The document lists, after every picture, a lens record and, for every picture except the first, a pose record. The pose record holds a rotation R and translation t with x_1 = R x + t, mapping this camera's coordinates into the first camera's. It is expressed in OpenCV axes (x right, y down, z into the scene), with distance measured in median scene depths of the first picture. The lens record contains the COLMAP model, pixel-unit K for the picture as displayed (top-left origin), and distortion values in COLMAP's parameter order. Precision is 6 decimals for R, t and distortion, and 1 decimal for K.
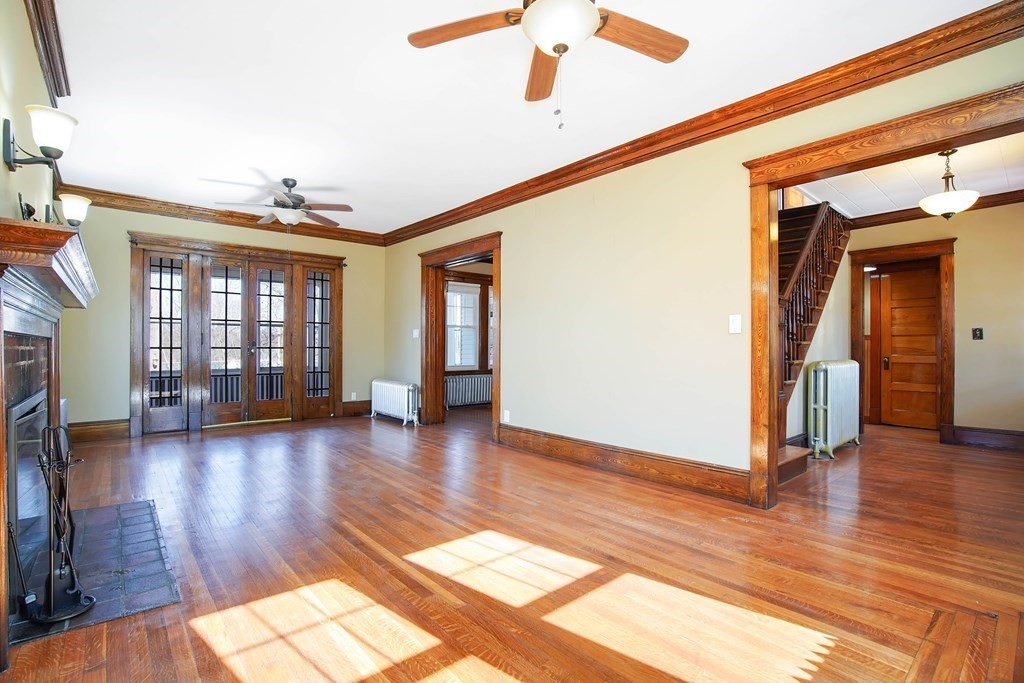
lens RADIAL K [[485.9, 0, 509.5], [0, 485.9, 341.5], [0, 0, 1]] dist [-0.010955, 0.000761]
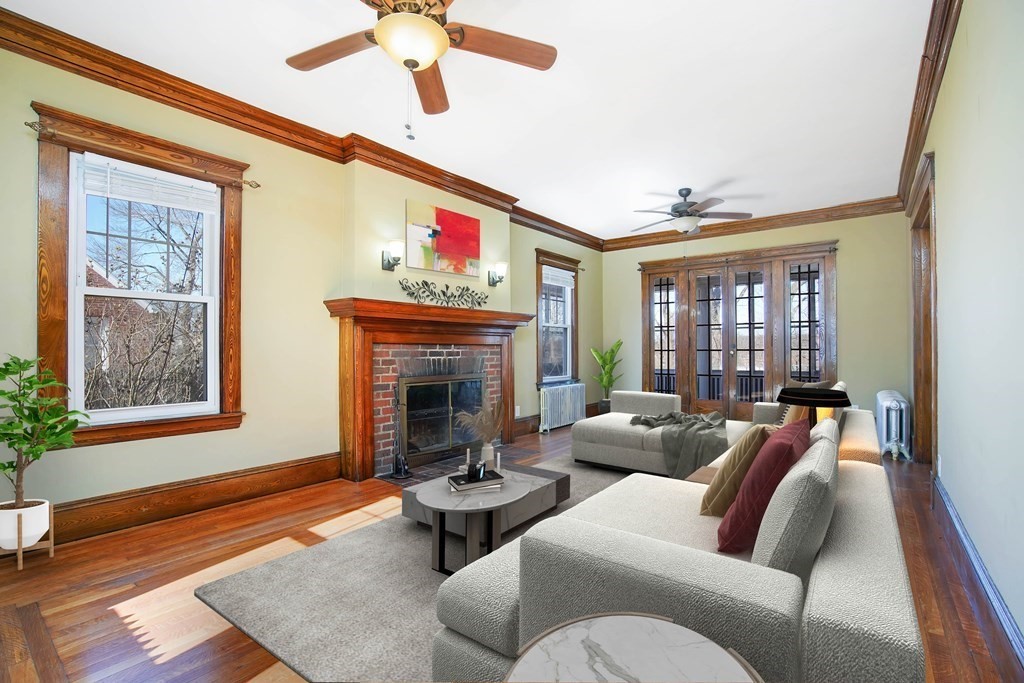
lens RADIAL K [[485.9, 0, 512.0], [0, 485.9, 360.7], [0, 0, 1]] dist [-0.010955, 0.000761]
pose [[0.204379, 0.019269, -0.978702, 0.424544], [0.017036, 0.999585, 0.023238, 0.003401], [0.978744, -0.021422, 0.203966, 0.355111]]
